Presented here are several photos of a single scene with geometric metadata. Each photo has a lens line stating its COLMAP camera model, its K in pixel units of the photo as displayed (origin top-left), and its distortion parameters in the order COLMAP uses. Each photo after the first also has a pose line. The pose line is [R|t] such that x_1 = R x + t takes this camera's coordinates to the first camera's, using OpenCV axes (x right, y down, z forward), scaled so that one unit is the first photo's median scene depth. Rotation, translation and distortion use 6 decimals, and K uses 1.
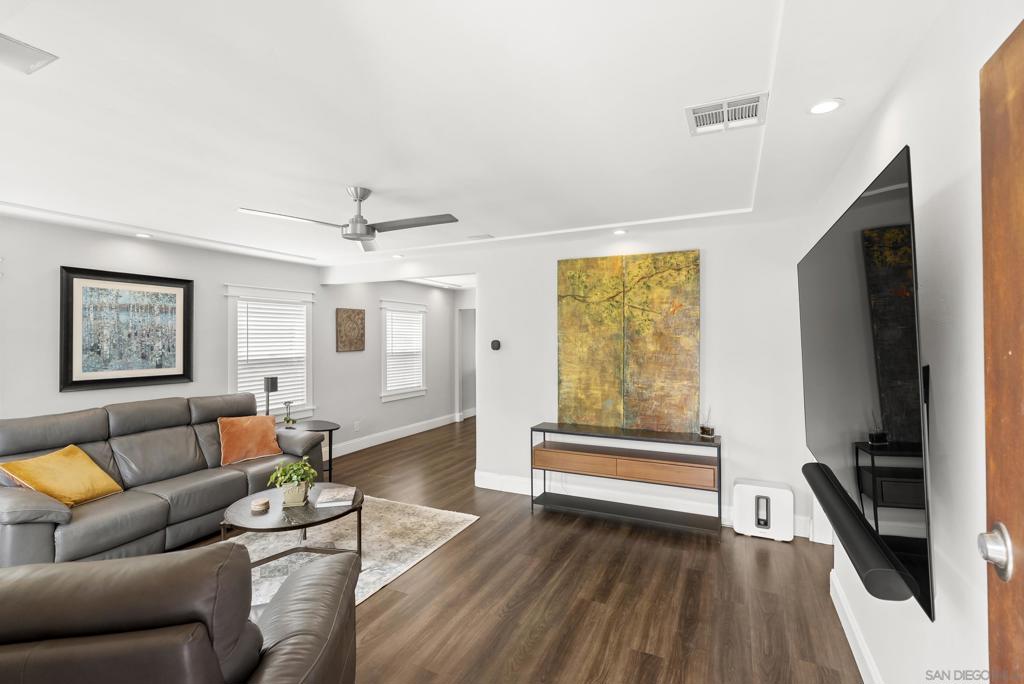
lens RADIAL K [[466.3, 0, 500.8], [0, 466.3, 337.7], [0, 0, 1]] dist [-0.001680, -0.000025]
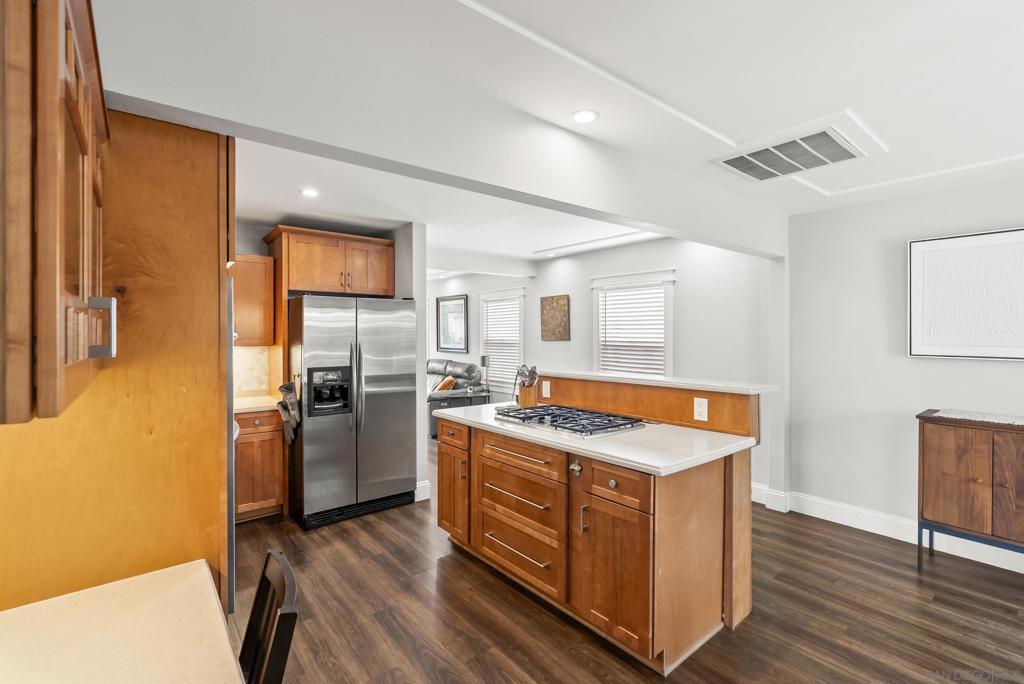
lens RADIAL K [[466.3, 0, 500.8], [0, 466.3, 337.7], [0, 0, 1]] dist [-0.001680, -0.000025]
pose [[-0.421778, 0.009864, -0.906646, 0.866073], [0.002263, 0.999949, 0.009826, 0.020147], [0.906696, 0.002093, -0.421778, 1.916166]]
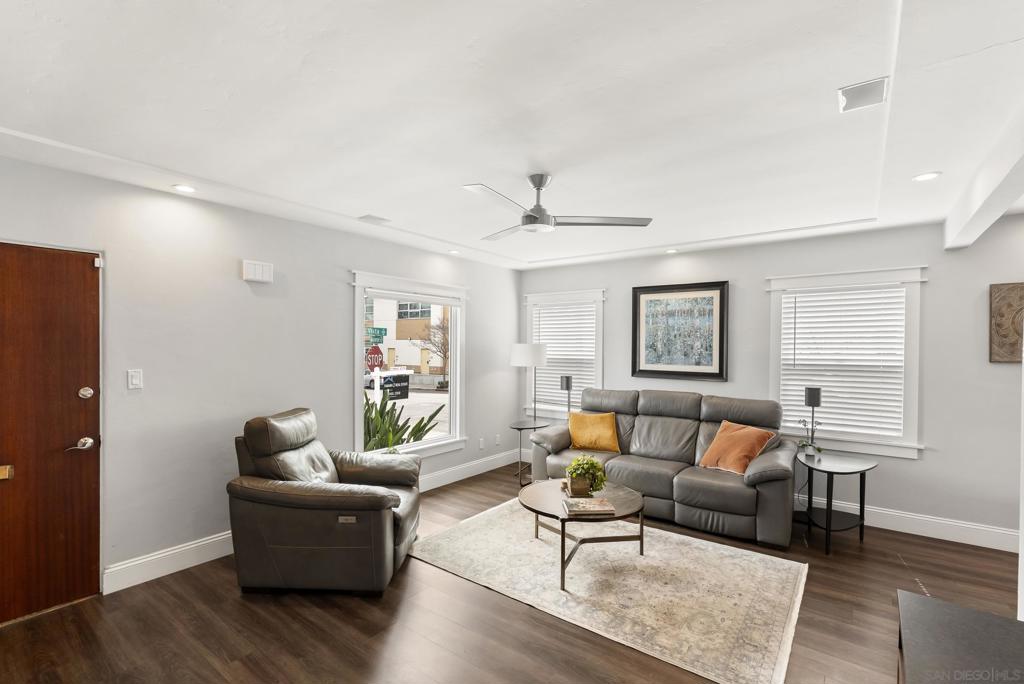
lens RADIAL K [[466.3, 0, 500.8], [0, 466.3, 337.7], [0, 0, 1]] dist [-0.001680, -0.000025]
pose [[-0.189846, -0.008311, -0.981779, 0.441655], [-0.002232, 0.999965, -0.008033, 0.009186], [0.981811, 0.000666, -0.189858, 0.743638]]
